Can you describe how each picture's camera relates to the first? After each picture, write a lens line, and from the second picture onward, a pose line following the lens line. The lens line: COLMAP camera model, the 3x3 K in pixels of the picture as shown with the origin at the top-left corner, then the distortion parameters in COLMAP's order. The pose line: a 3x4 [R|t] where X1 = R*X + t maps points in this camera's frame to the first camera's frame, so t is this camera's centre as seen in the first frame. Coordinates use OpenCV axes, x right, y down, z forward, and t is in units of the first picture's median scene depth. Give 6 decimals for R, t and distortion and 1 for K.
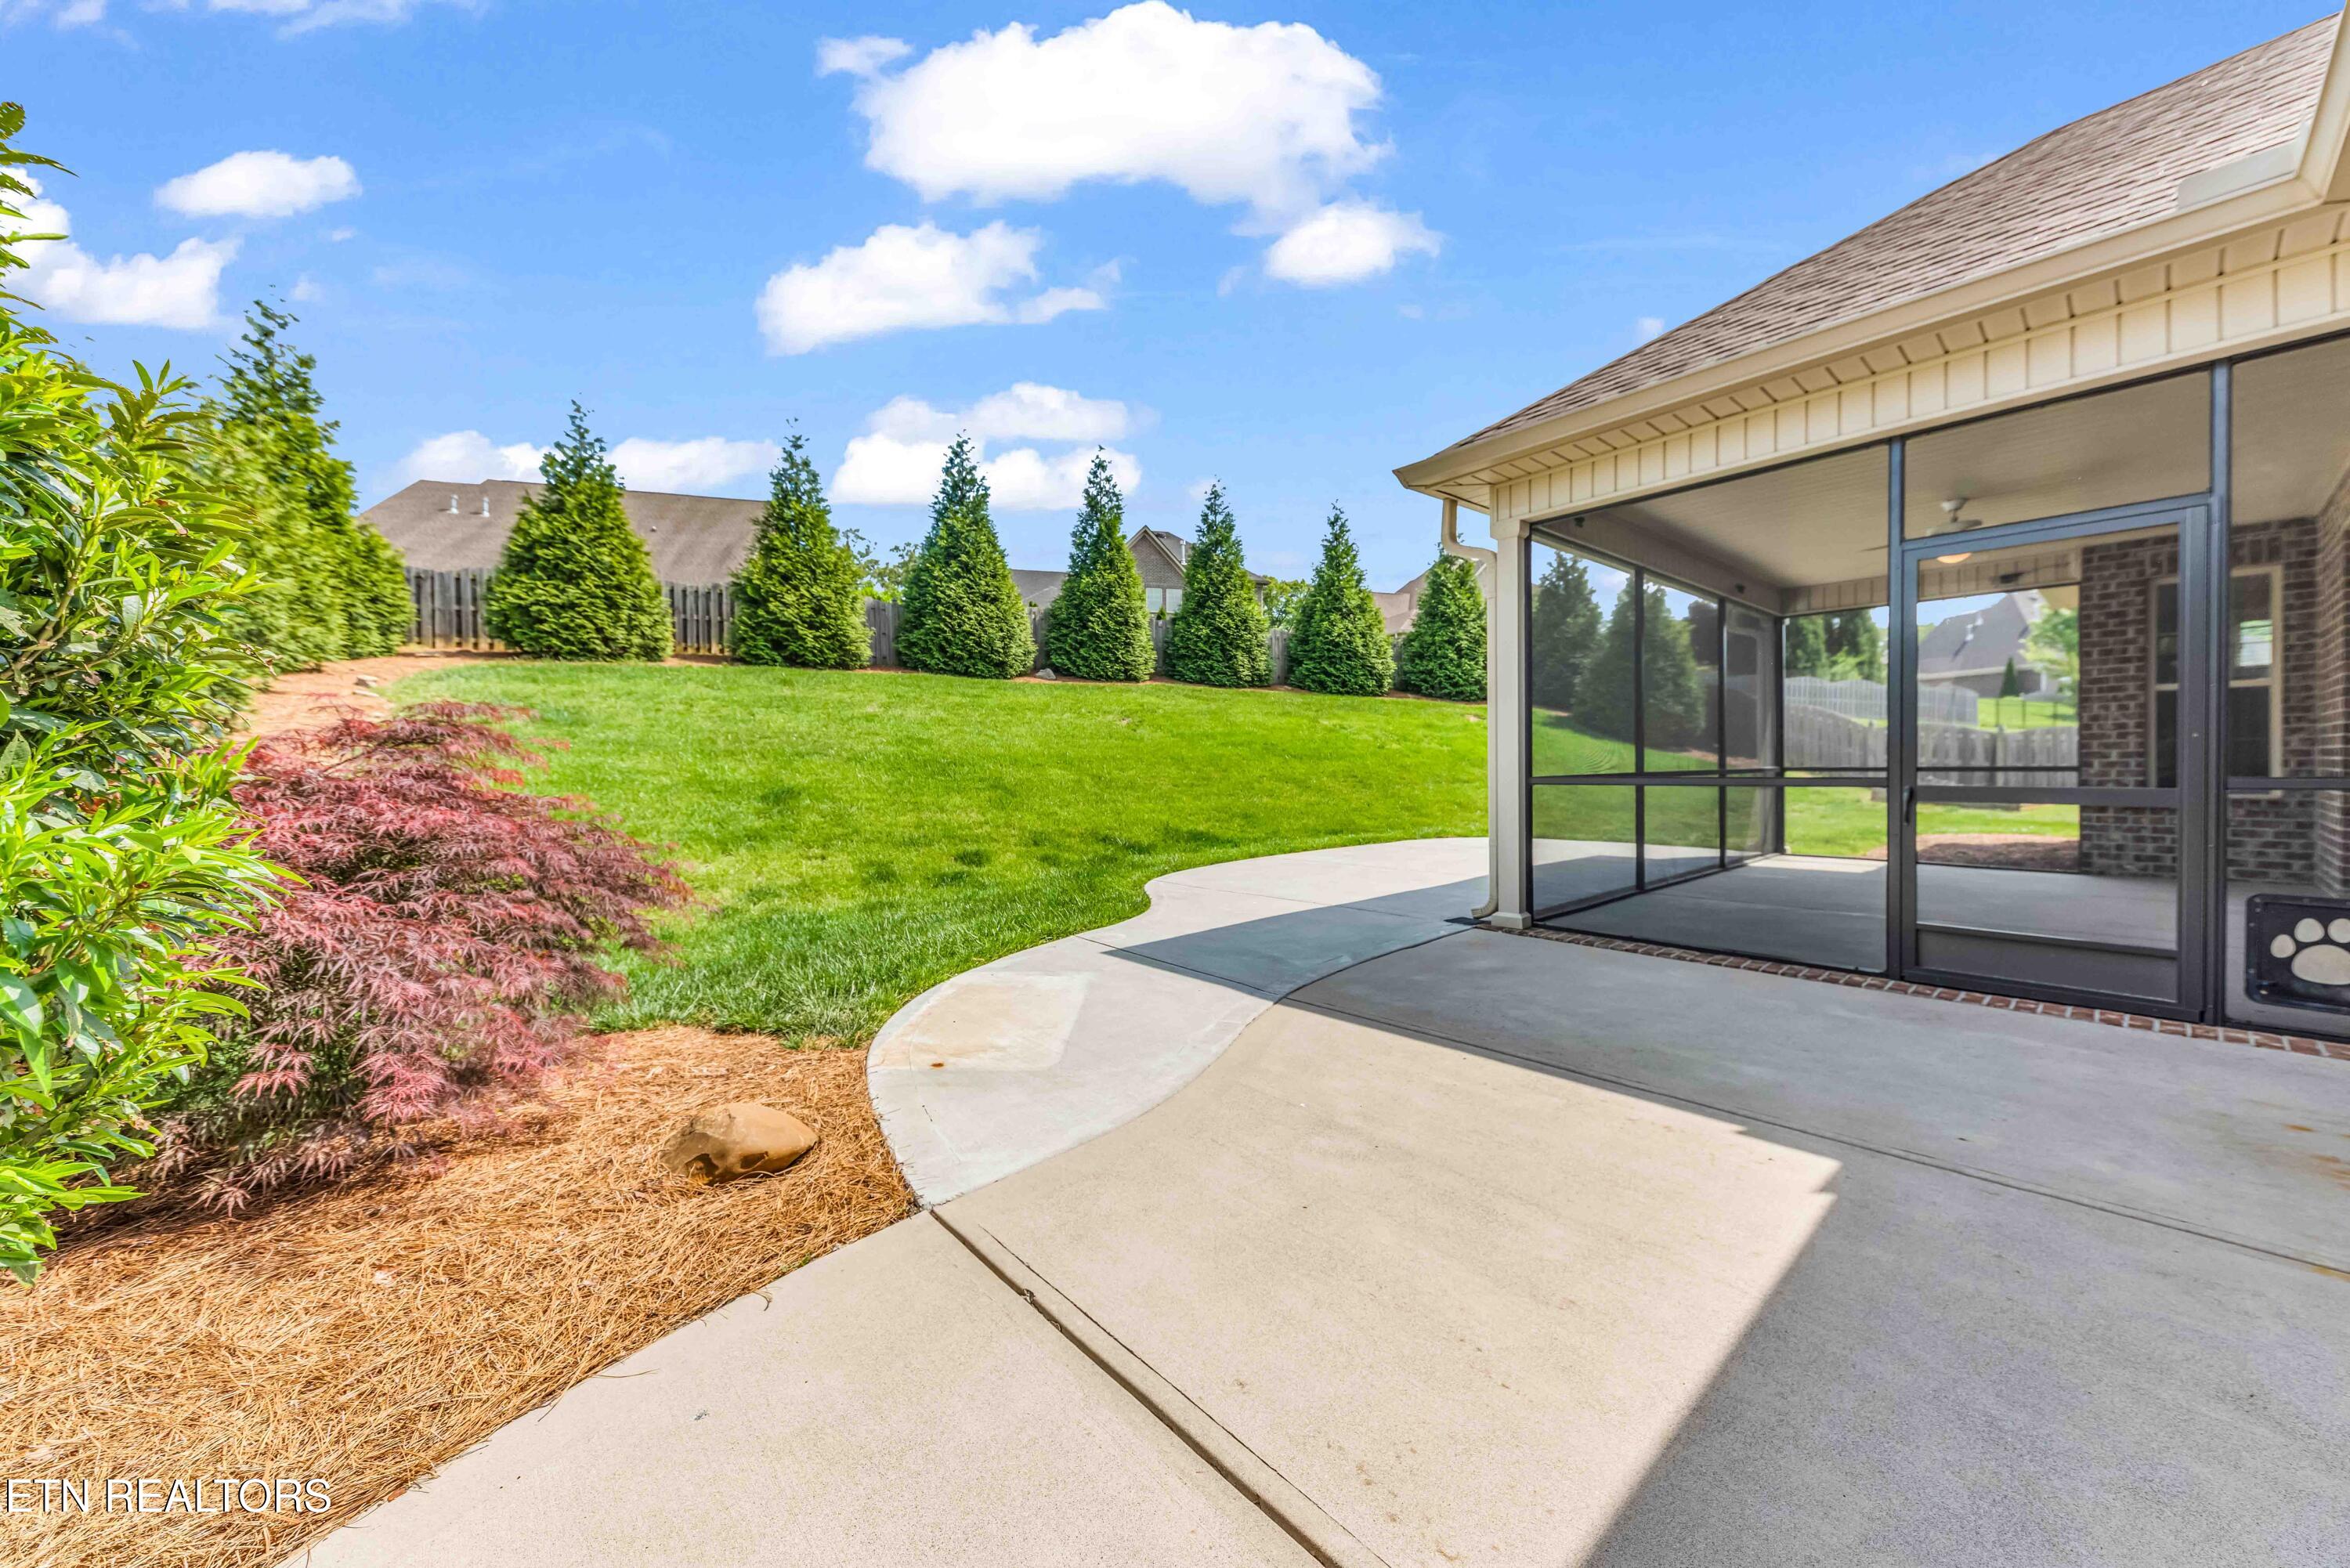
lens RADIAL K [[854.7, 0, 1178.8], [0, 854.7, 763.8], [0, 0, 1]] dist [-0.000890, 0.000148]
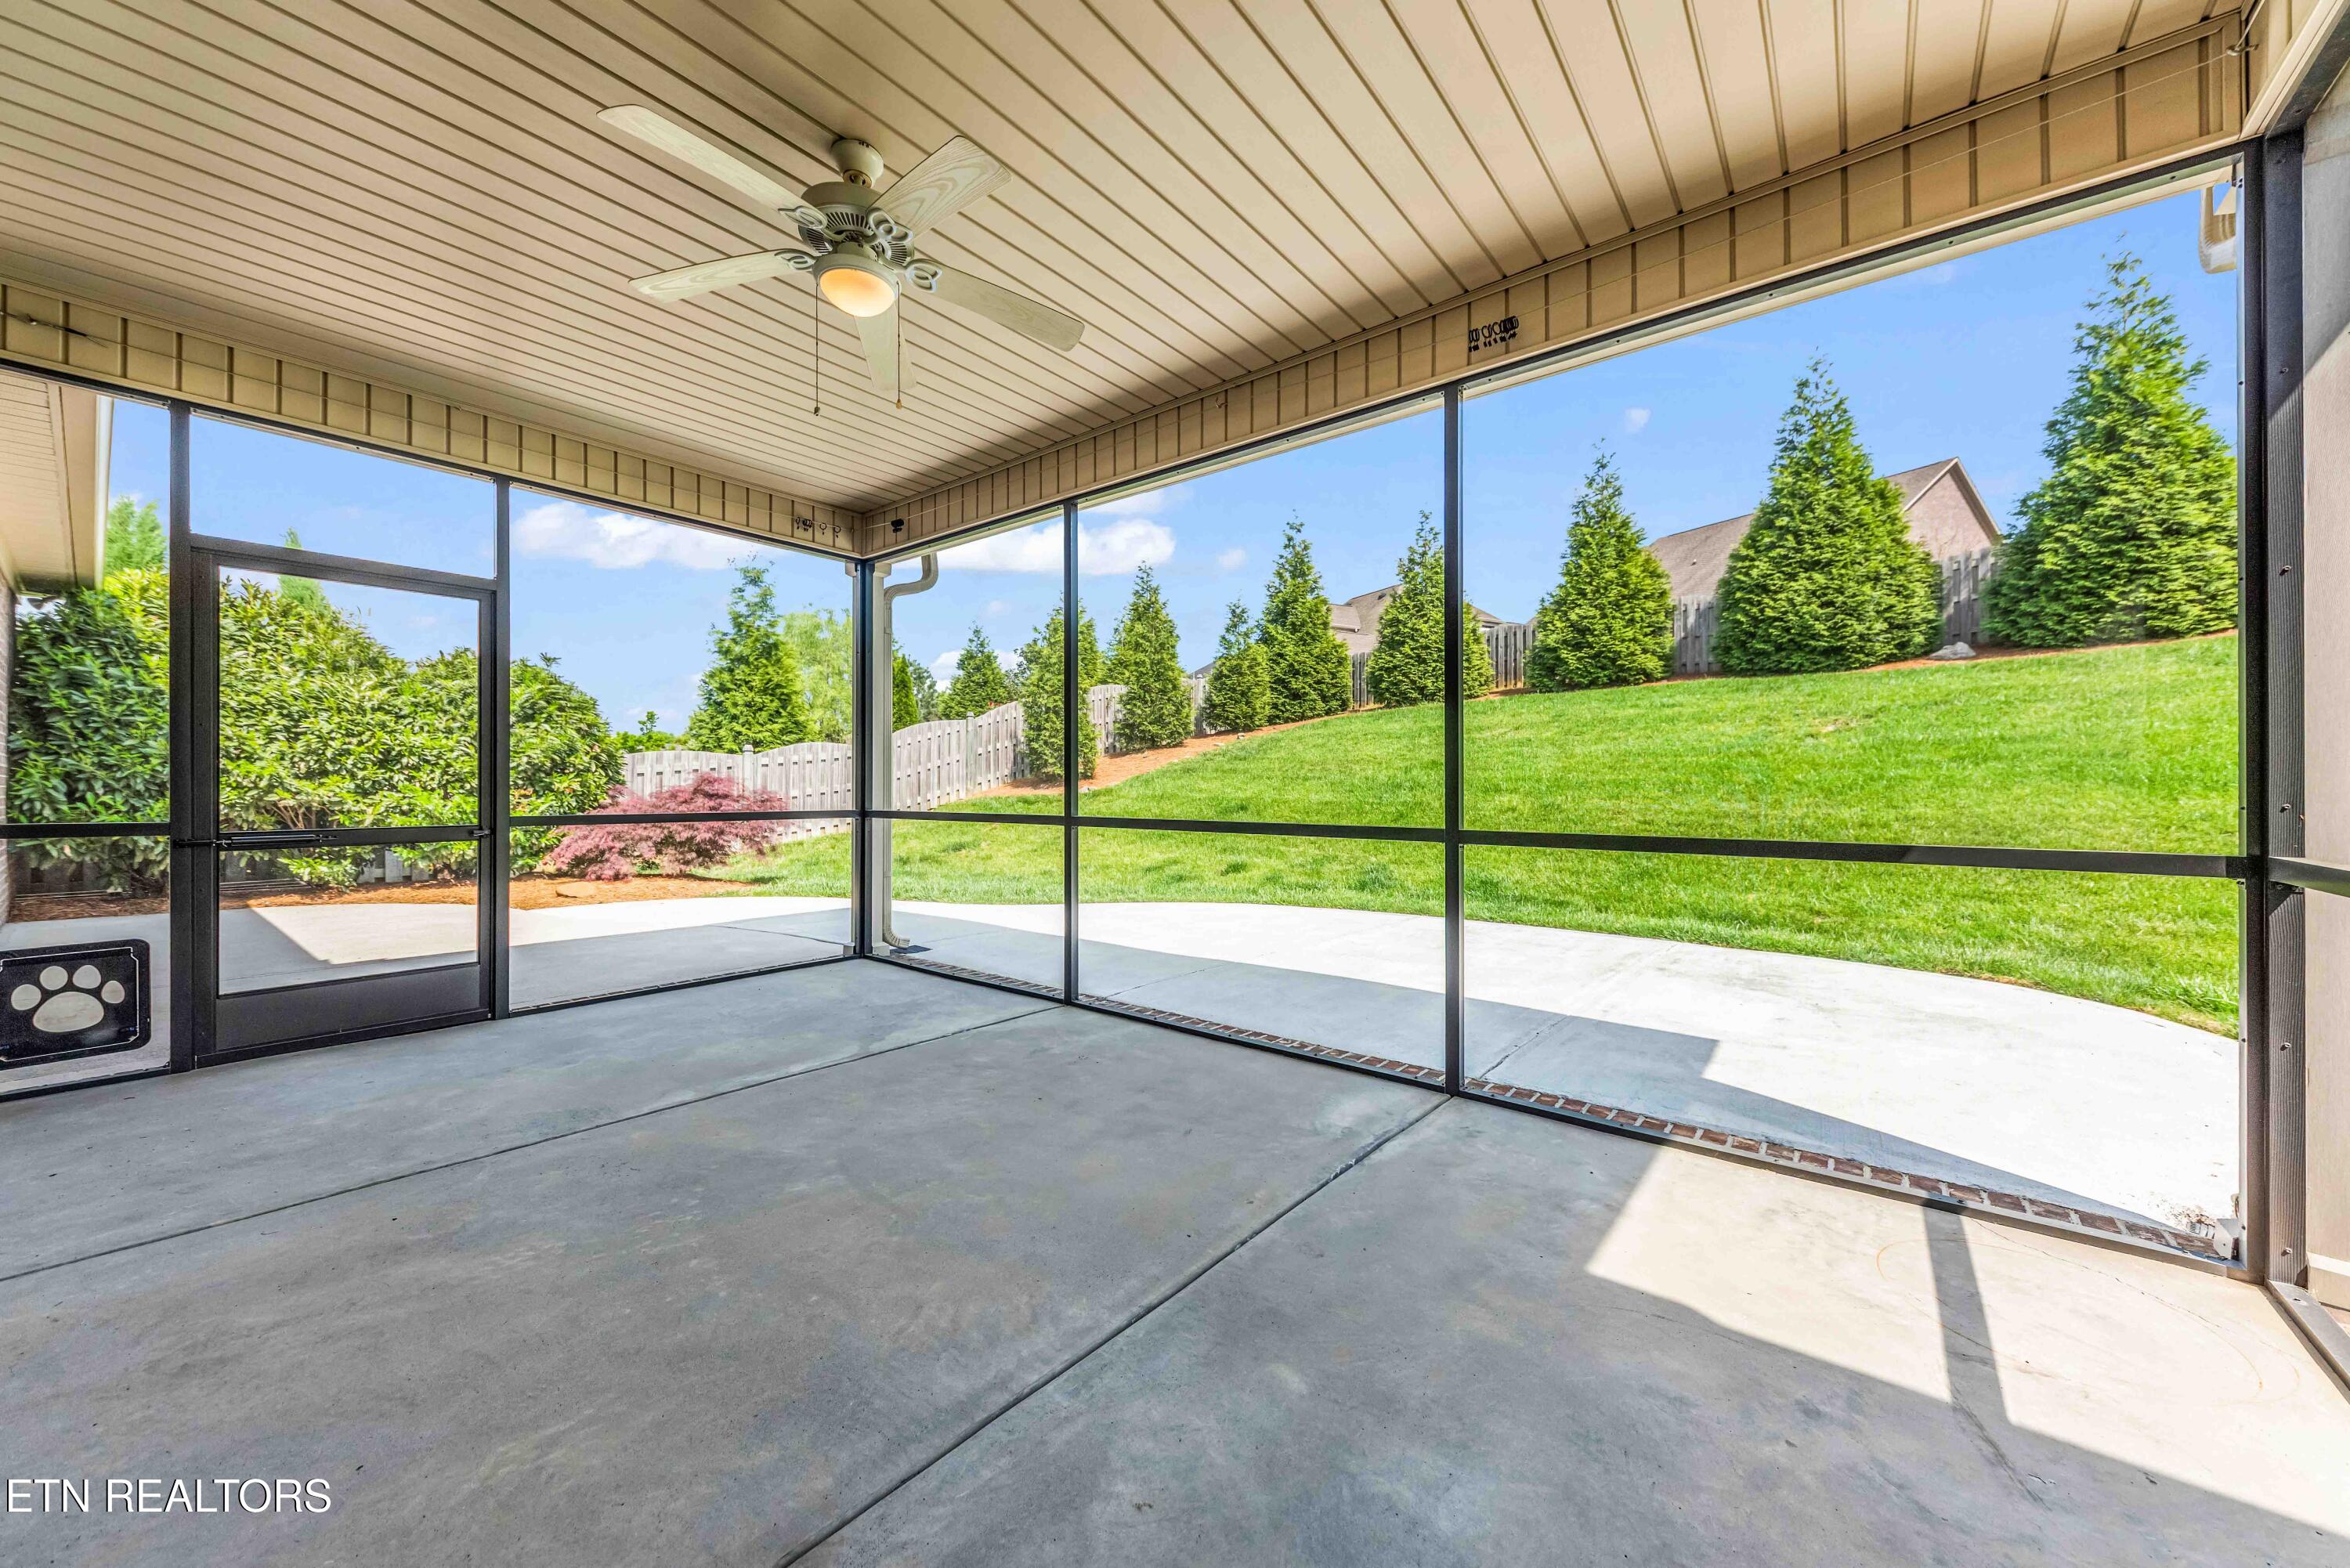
lens RADIAL K [[854.7, 0, 1171.3], [0, 854.7, 779.6], [0, 0, 1]] dist [-0.000890, 0.000148]
pose [[0.171828, 0.005596, -0.985111, 0.477987], [0.004258, 0.999970, 0.006423, -0.015786], [0.985118, -0.005298, 0.171799, 0.363489]]
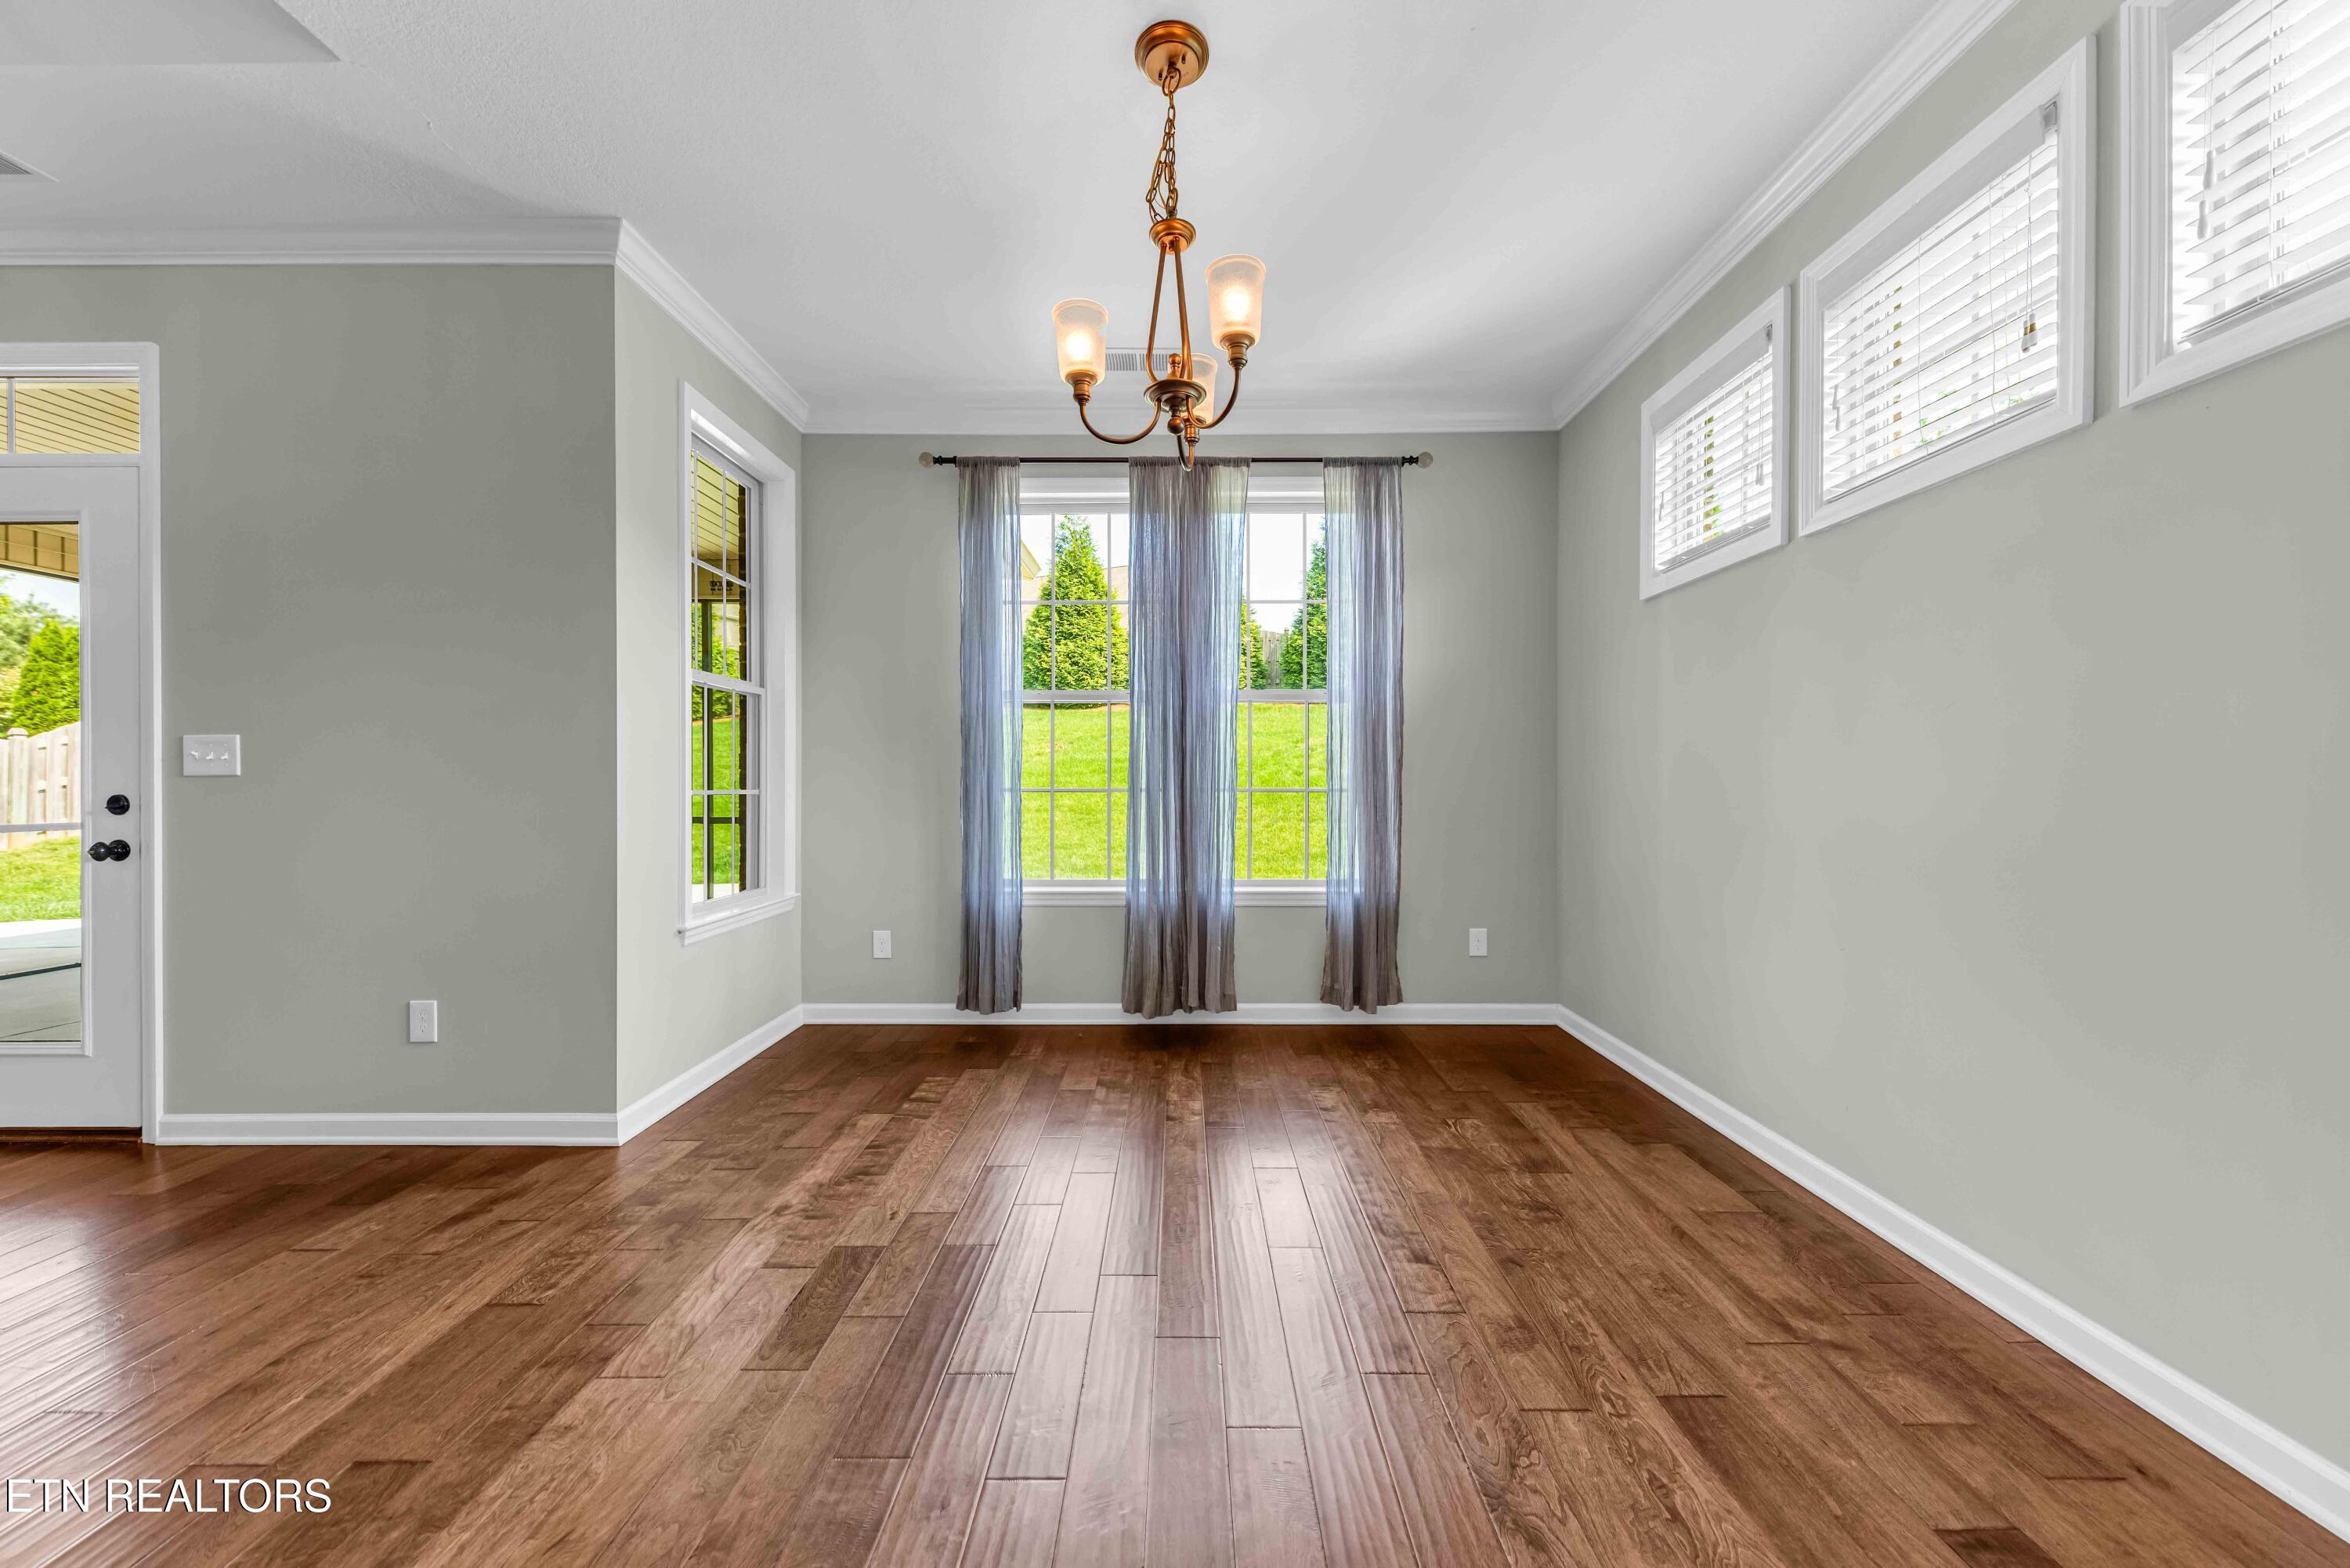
lens RADIAL K [[837.4, 0, 1190.5], [0, 837.4, 776.7], [0, 0, 1]] dist [-0.001599, -0.000100]
pose [[0.746665, 0.002678, -0.665195, 0.689771], [0.005222, 0.999937, 0.009887, -0.026856], [0.665180, -0.010856, 0.746605, 0.345948]]
